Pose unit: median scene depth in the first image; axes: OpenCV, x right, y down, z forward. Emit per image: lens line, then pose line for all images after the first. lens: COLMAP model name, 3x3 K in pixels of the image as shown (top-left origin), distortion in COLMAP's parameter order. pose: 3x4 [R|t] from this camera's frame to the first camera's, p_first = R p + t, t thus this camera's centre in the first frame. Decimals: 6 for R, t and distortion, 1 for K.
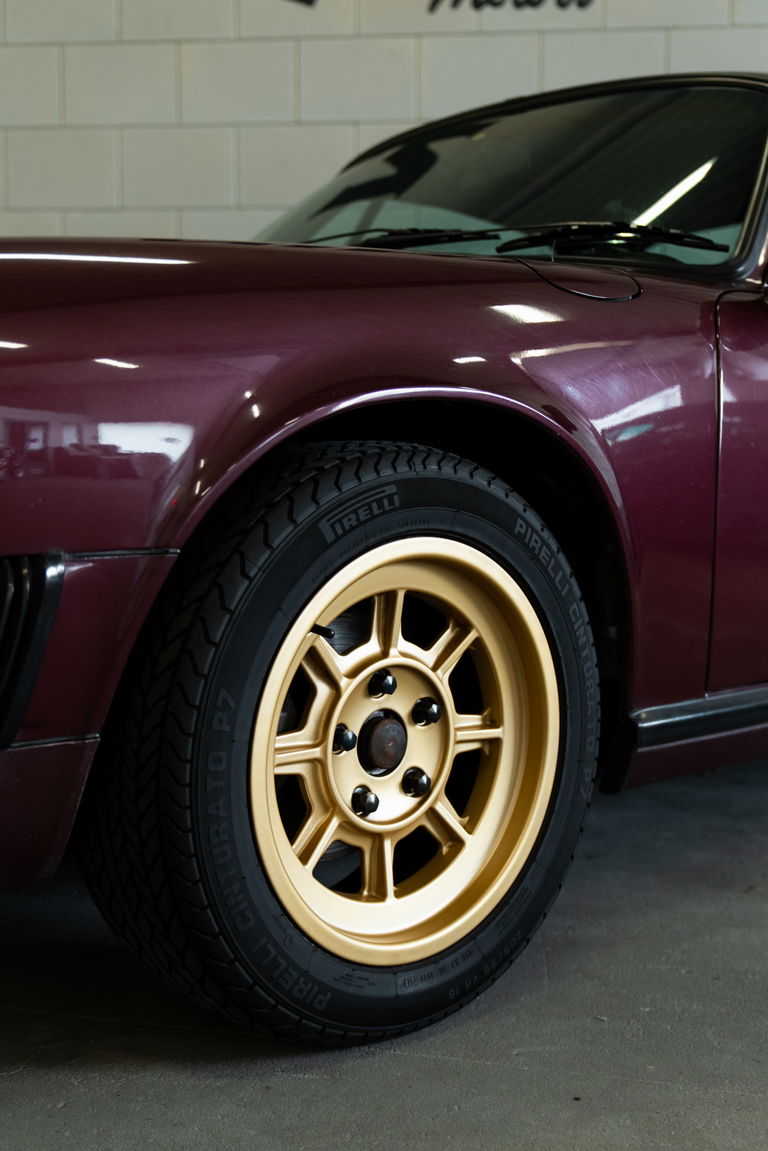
lens RADIAL K [[1361.6, 0, 390.8], [0, 1361.6, 566.3], [0, 0, 1]] dist [0.000447, 0.000000]
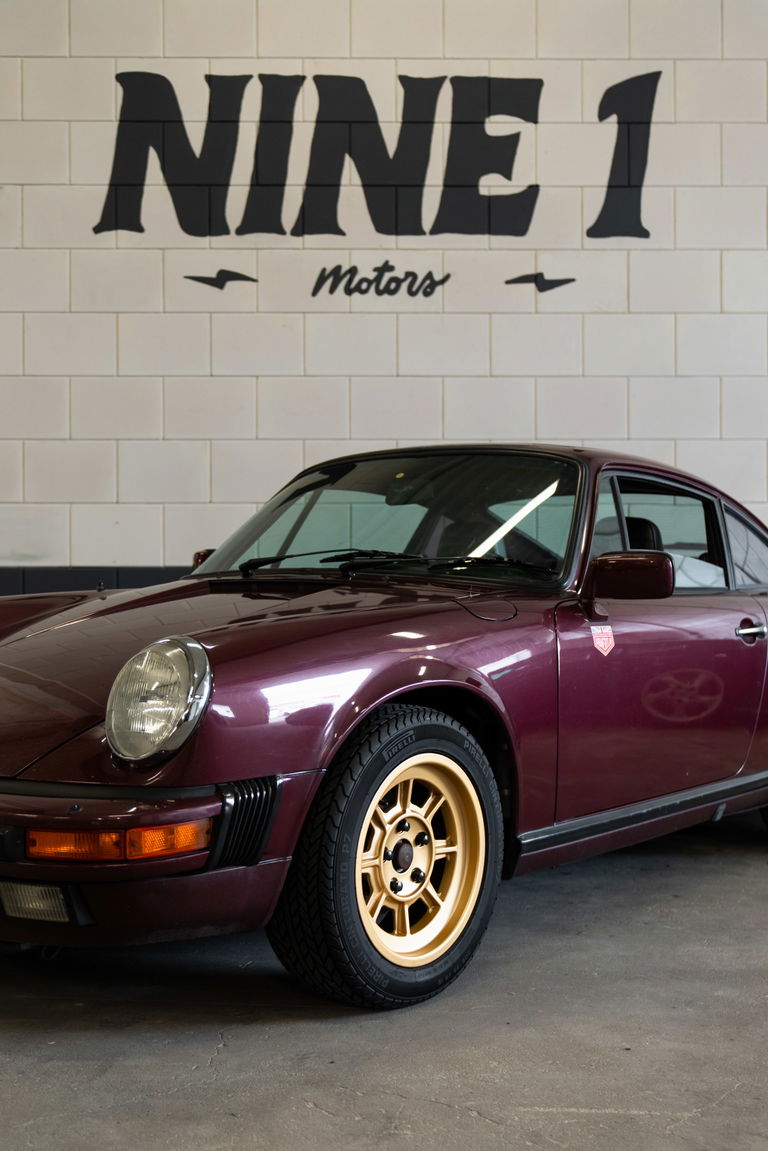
lens RADIAL K [[1361.6, 0, 357.3], [0, 1361.6, 587.8], [0, 0, 1]] dist [0.000447, 0.000000]
pose [[0.992415, -0.010859, 0.122450, -0.313436], [0.018753, 0.997806, -0.063498, -0.137661], [-0.121491, 0.065313, 0.990441, -0.998904]]
